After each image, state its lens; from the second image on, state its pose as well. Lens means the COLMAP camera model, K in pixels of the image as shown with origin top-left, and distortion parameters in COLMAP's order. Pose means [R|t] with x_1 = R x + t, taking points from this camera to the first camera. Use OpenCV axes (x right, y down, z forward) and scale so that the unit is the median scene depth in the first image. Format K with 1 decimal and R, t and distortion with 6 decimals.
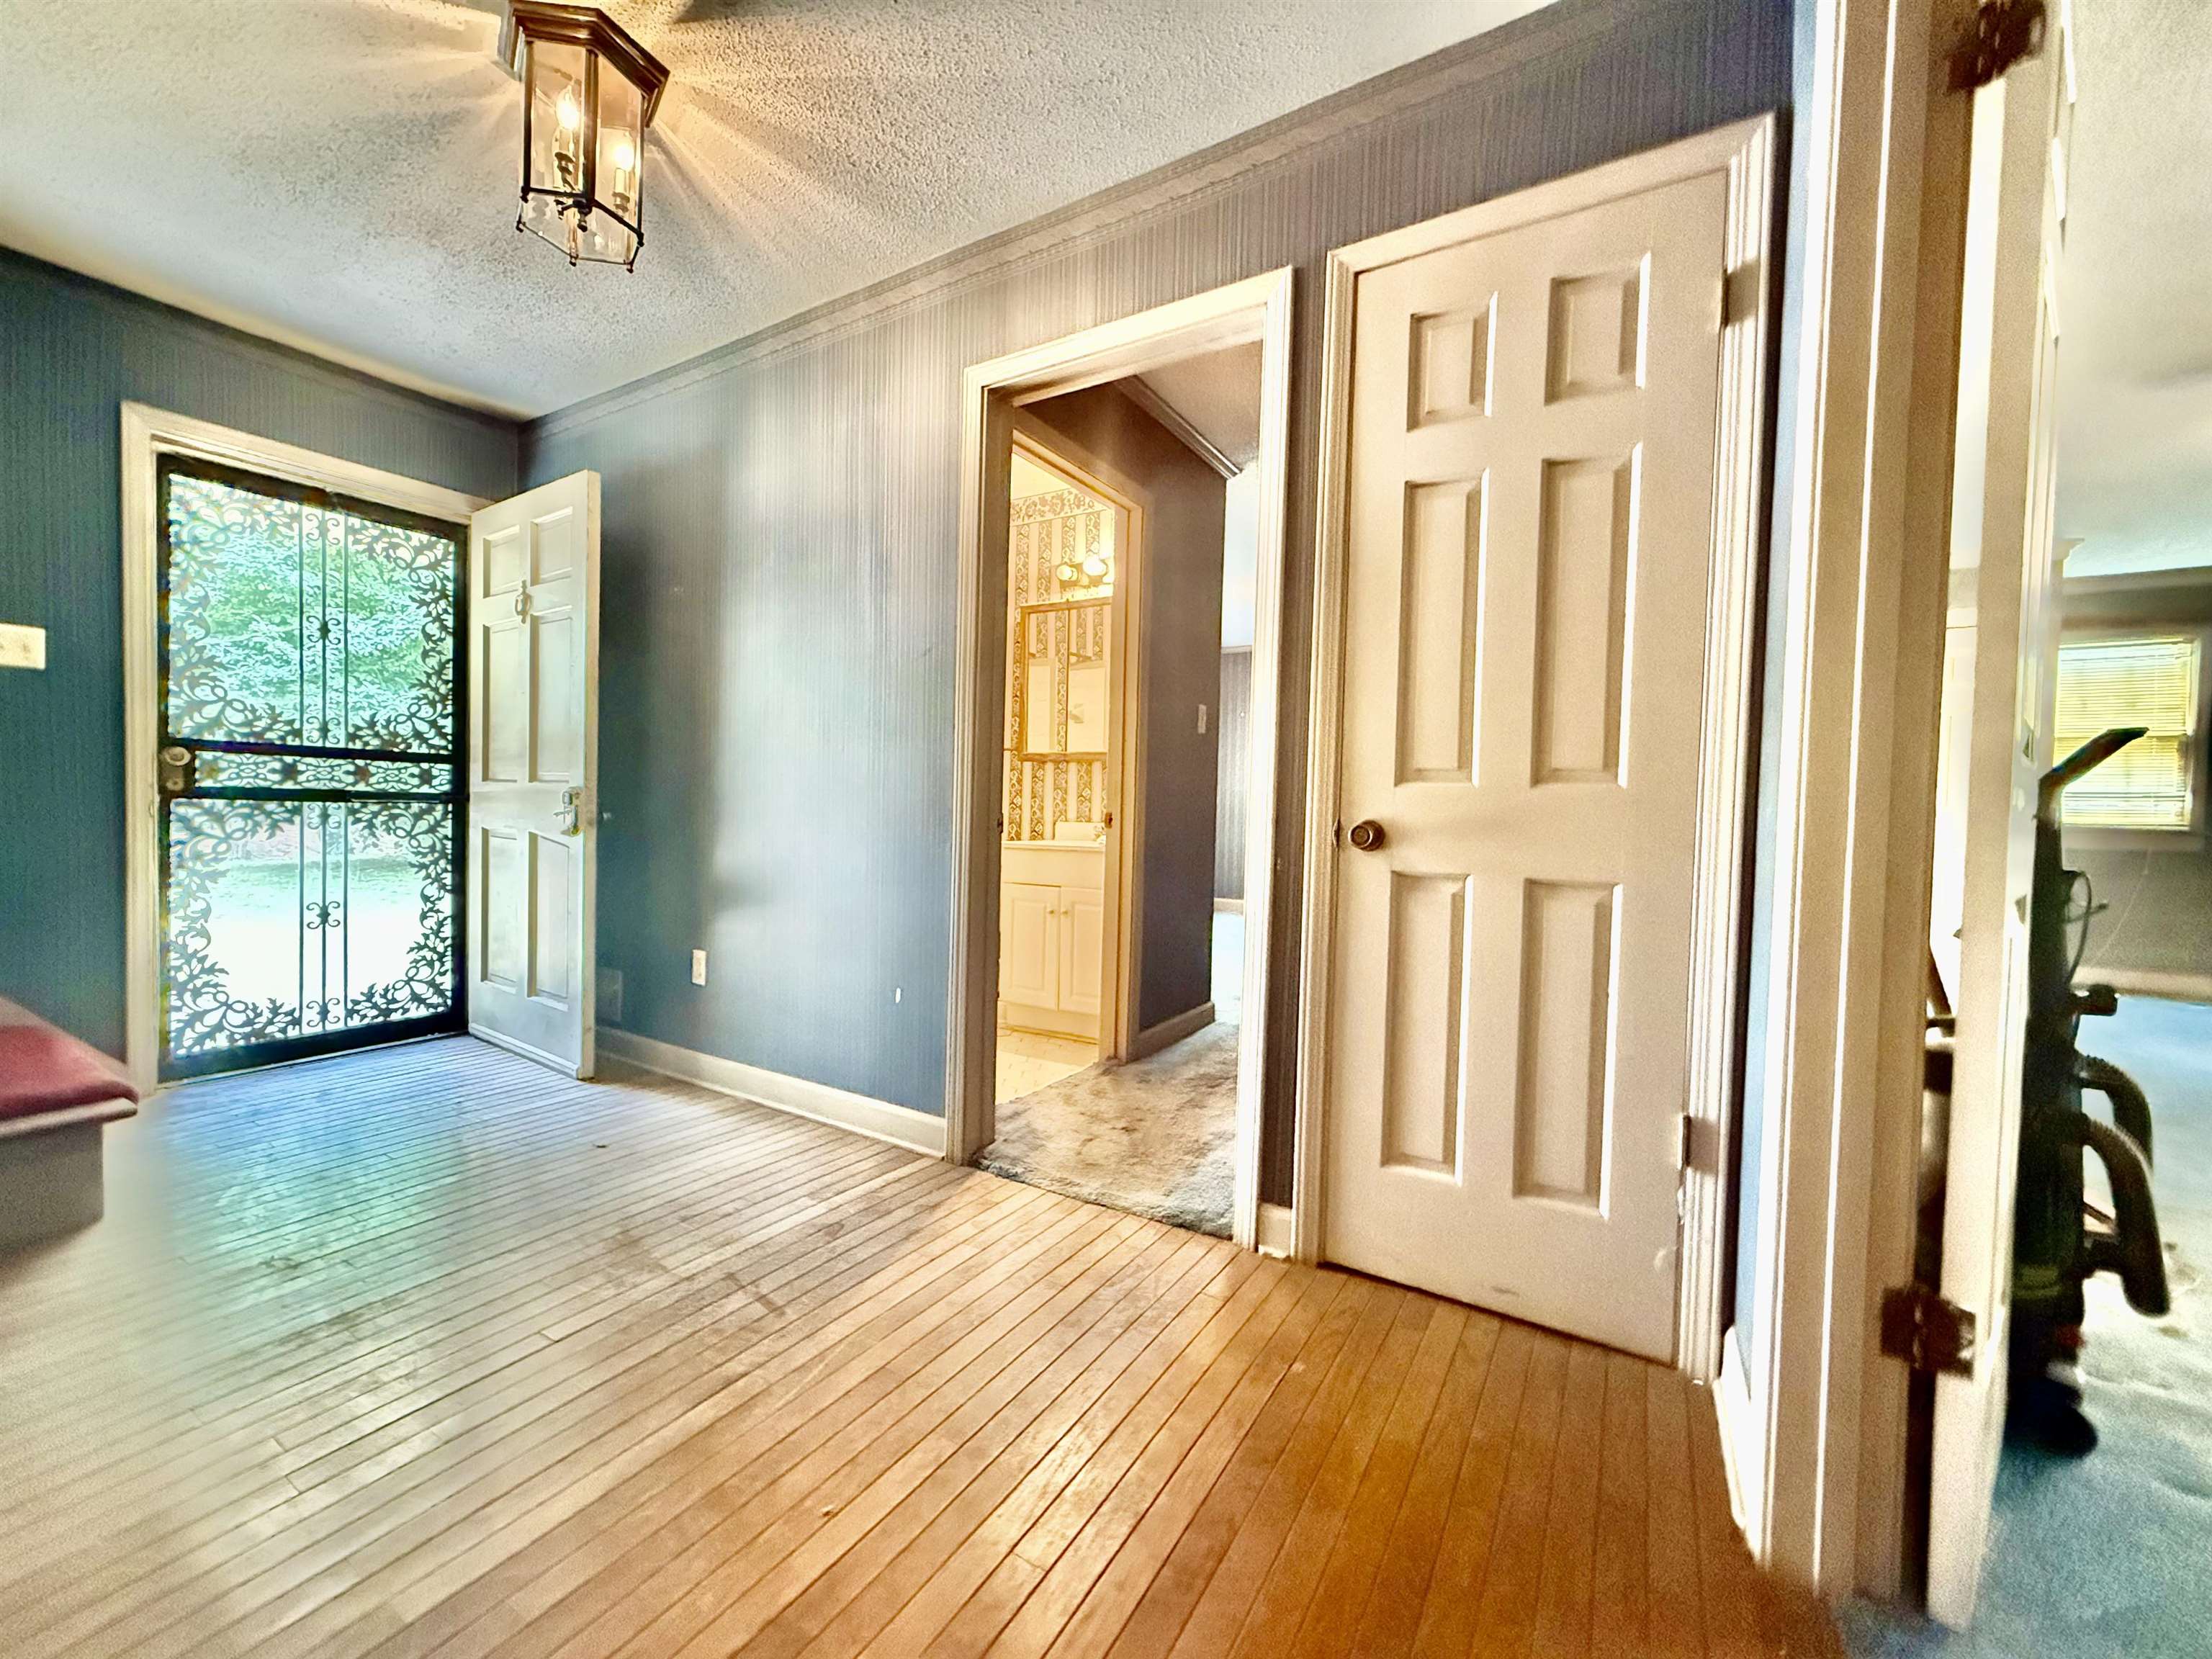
lens RADIAL K [[880.6, 0, 1103.2], [0, 880.6, 829.9], [0, 0, 1]] dist [-0.001110, -0.000156]
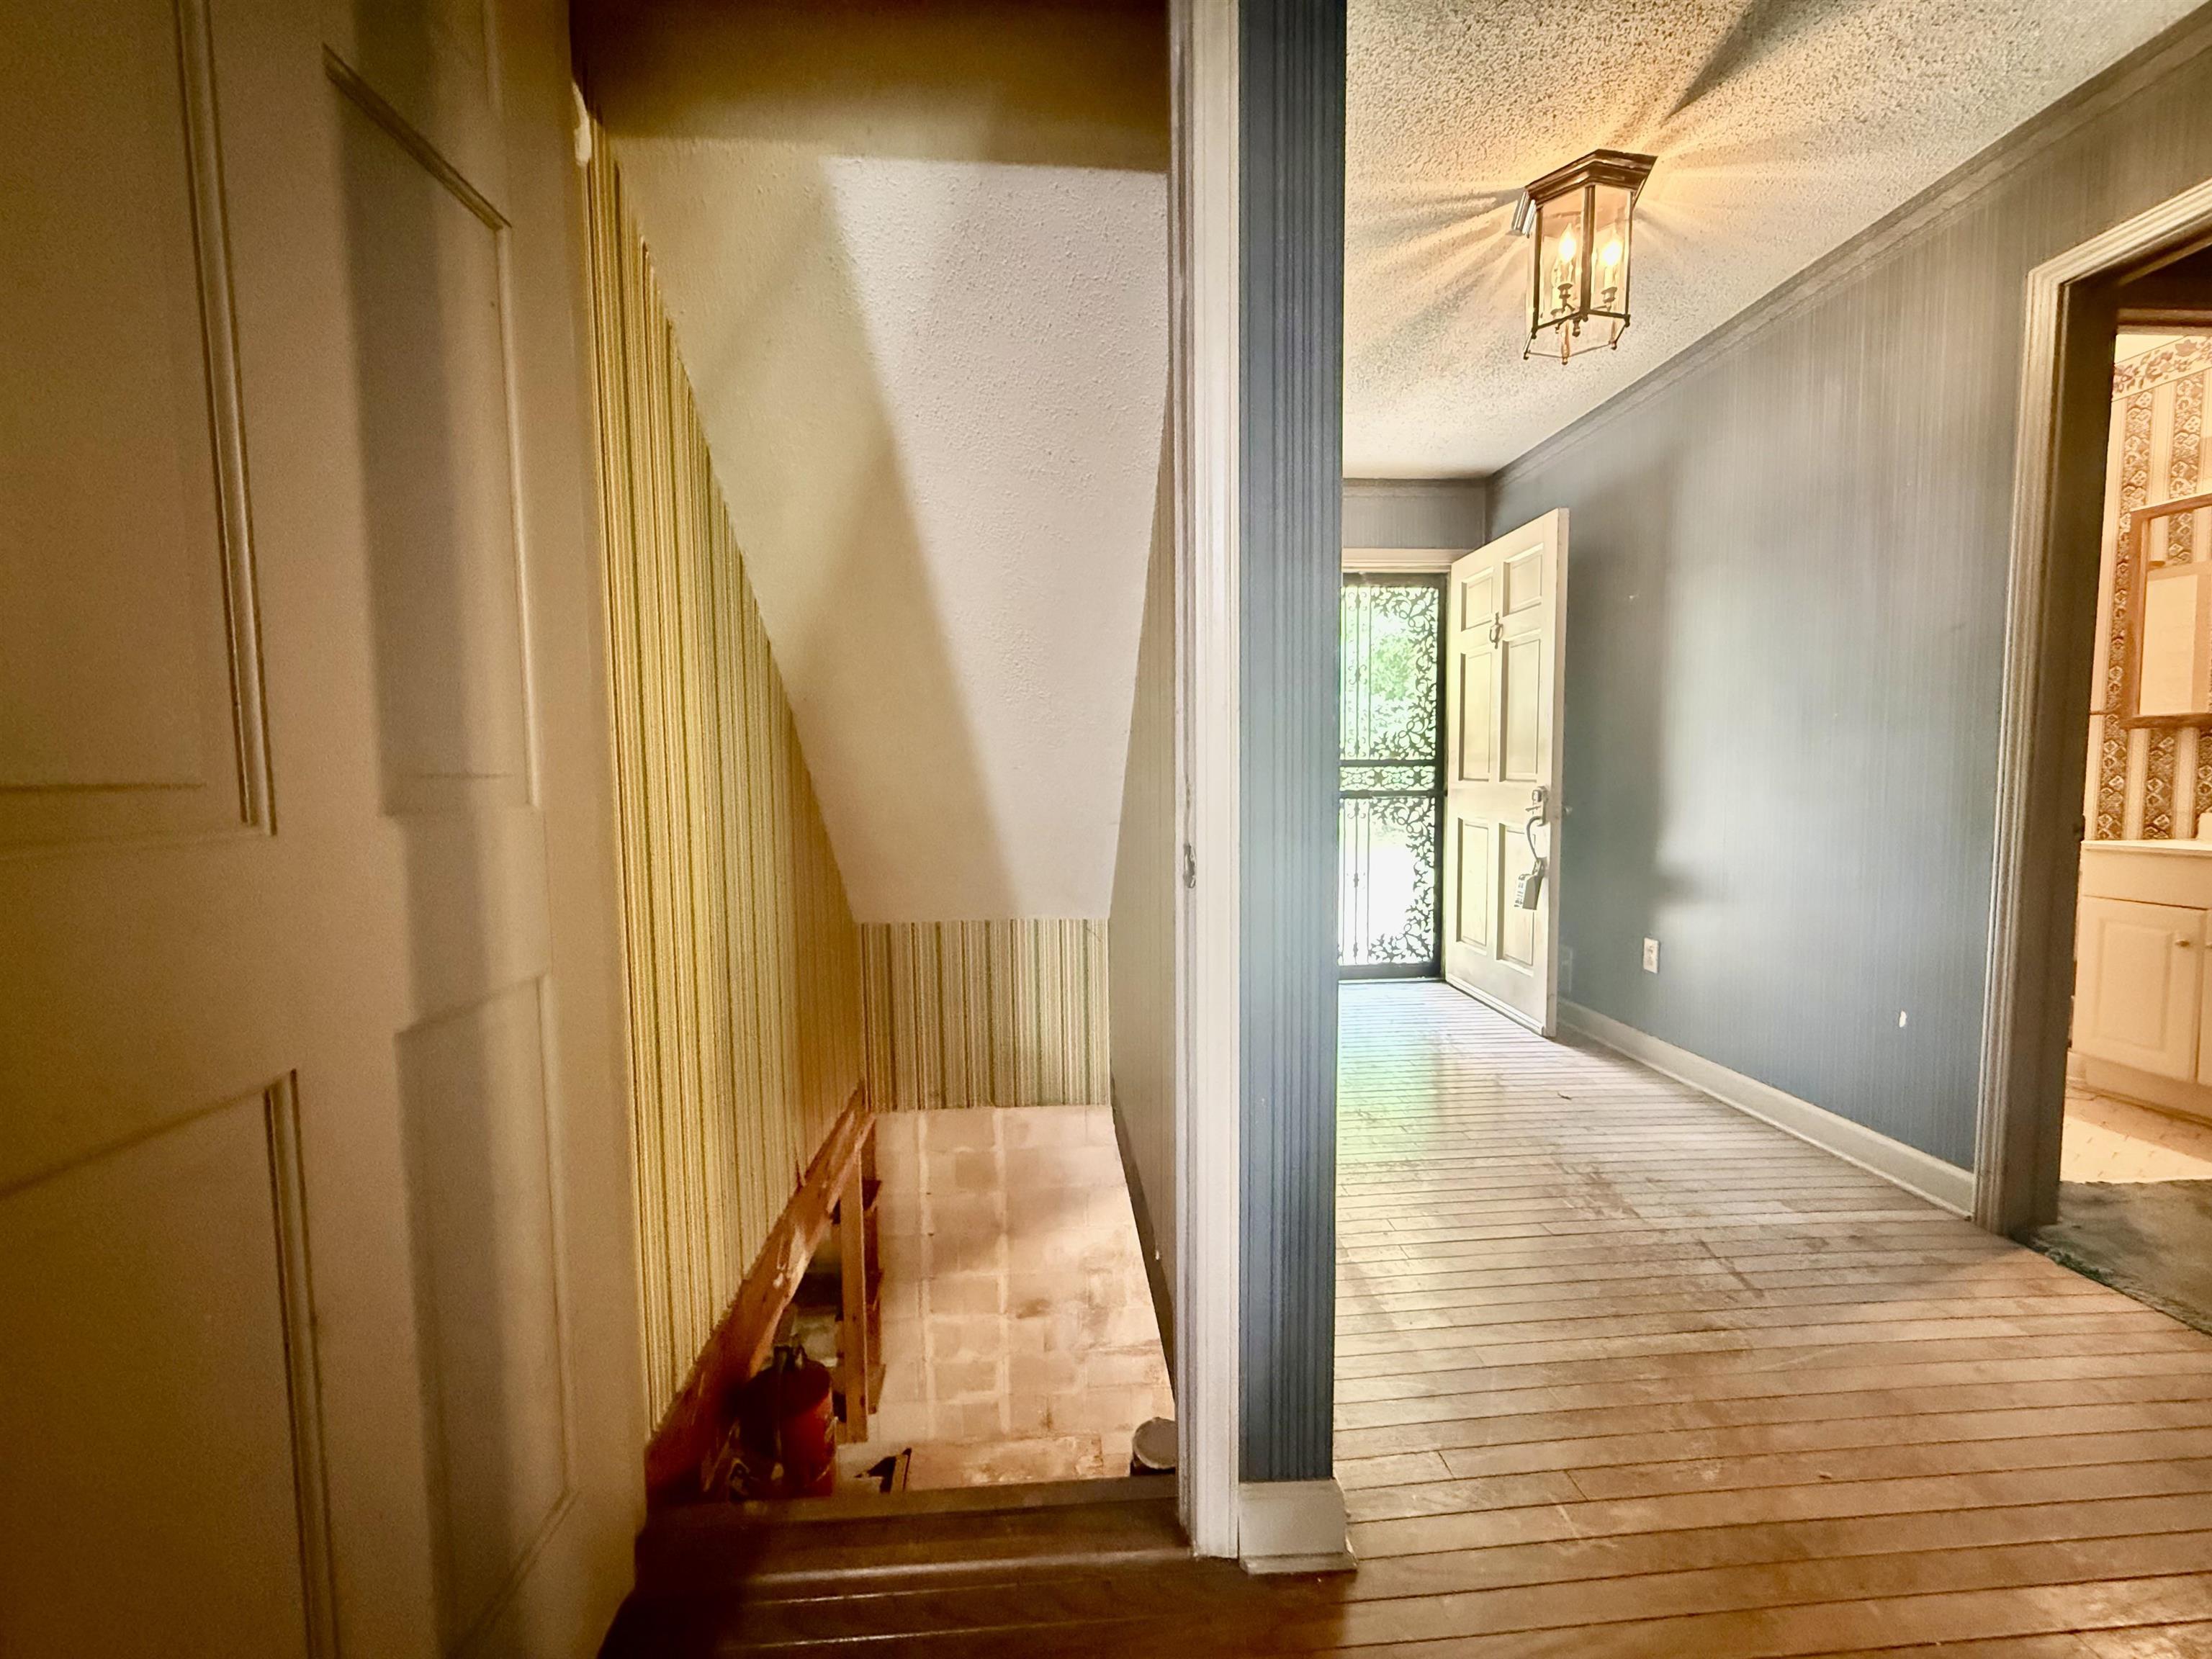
lens RADIAL K [[880.6, 0, 1099.3], [0, 880.6, 830.5], [0, 0, 1]] dist [-0.001110, -0.000156]
pose [[0.575955, 0.021944, -0.817187, 0.017434], [0.003654, 0.999561, 0.029416, -0.025827], [0.817474, -0.019928, 0.575621, -0.139715]]
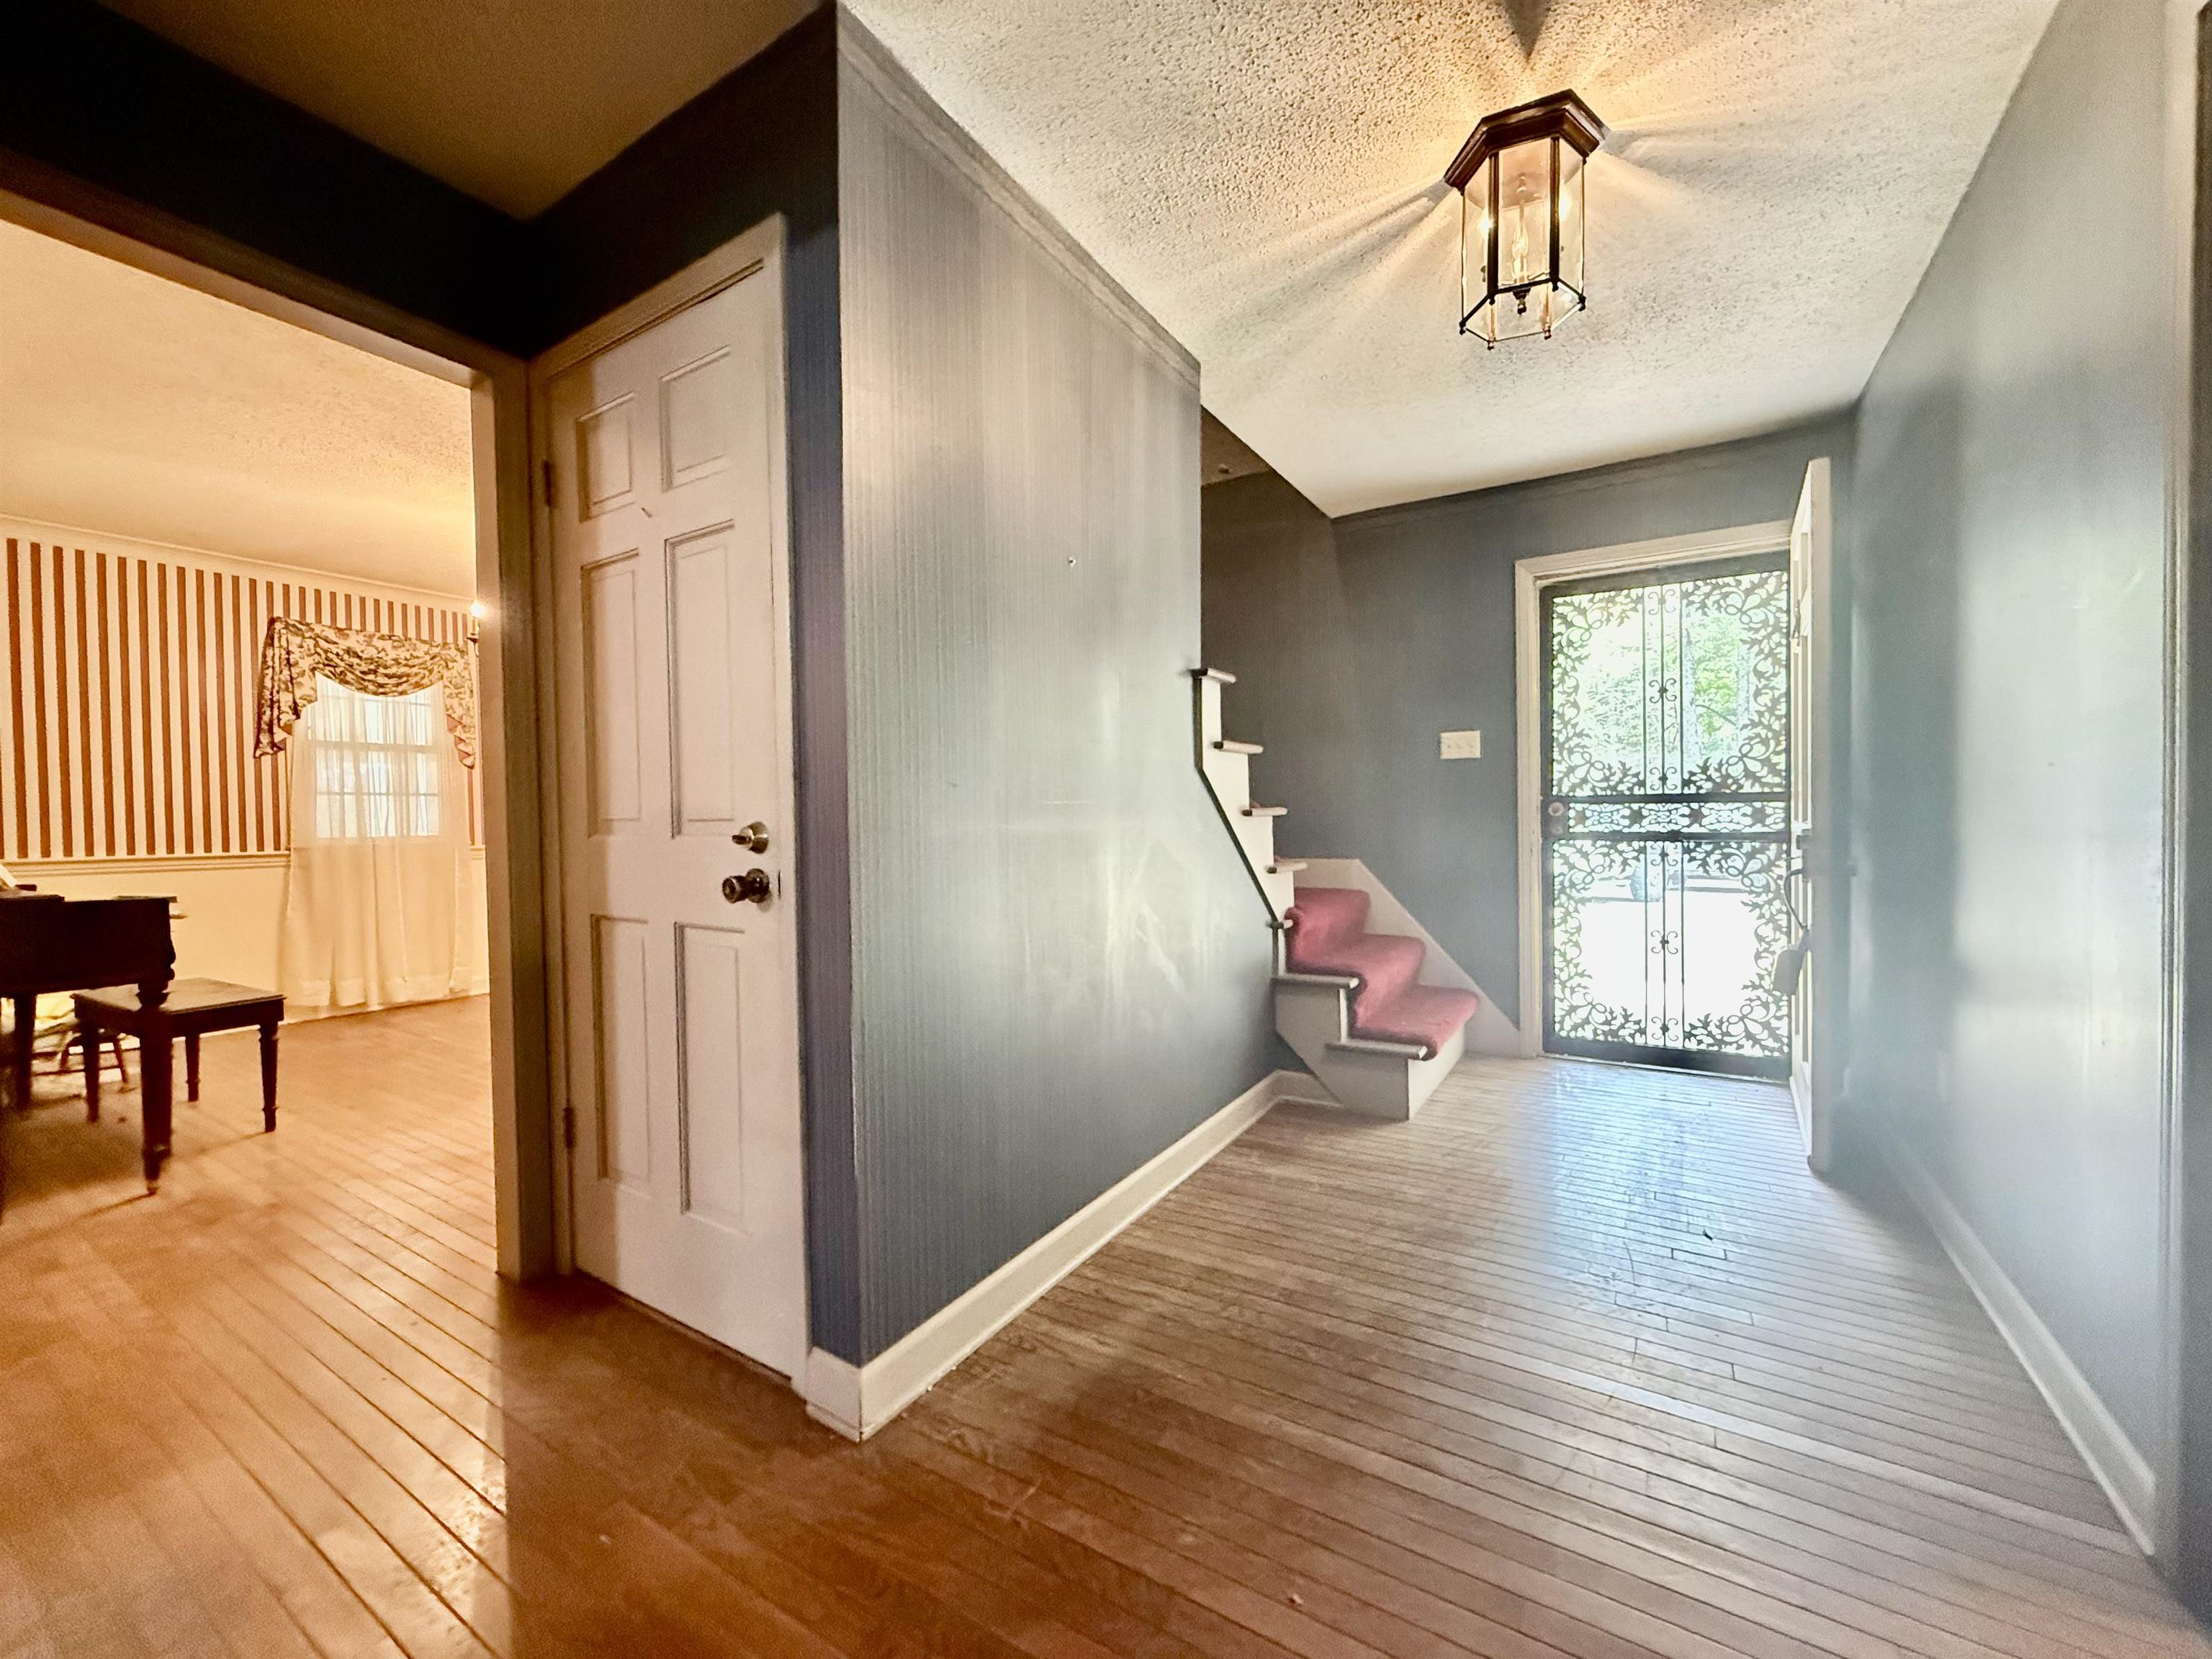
lens RADIAL K [[880.6, 0, 1099.0], [0, 880.6, 831.0], [0, 0, 1]] dist [-0.001110, -0.000156]
pose [[-0.014408, -0.006433, -0.999876, 0.269546], [-0.011166, 0.999918, -0.006273, -0.032780], [0.999834, 0.011074, -0.014478, 0.308038]]
